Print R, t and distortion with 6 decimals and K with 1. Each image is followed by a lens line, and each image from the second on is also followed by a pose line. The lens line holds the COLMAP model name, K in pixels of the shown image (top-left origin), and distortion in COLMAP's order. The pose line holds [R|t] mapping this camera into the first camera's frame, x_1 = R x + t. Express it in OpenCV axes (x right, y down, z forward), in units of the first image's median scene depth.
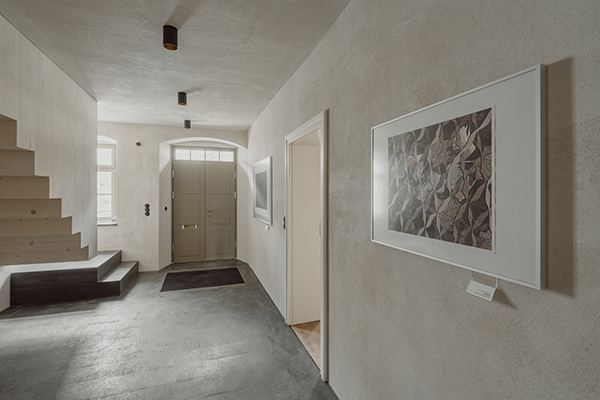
lens RADIAL K [[277.2, 0, 295.2], [0, 277.2, 190.6], [0, 0, 1]] dist [-0.002815, -0.000743]
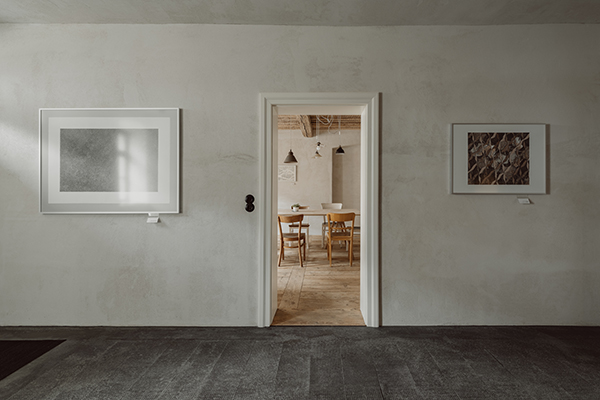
lens RADIAL K [[299.0, 0, 313.6], [0, 299.0, 185.8], [0, 0, 1]] dist [-0.002963, 0.000983]
pose [[0.338006, 0.005064, 0.941130, -2.119833], [-0.007942, 0.999965, -0.002528, 0.190790], [-0.941110, -0.006620, 0.338035, 1.525515]]
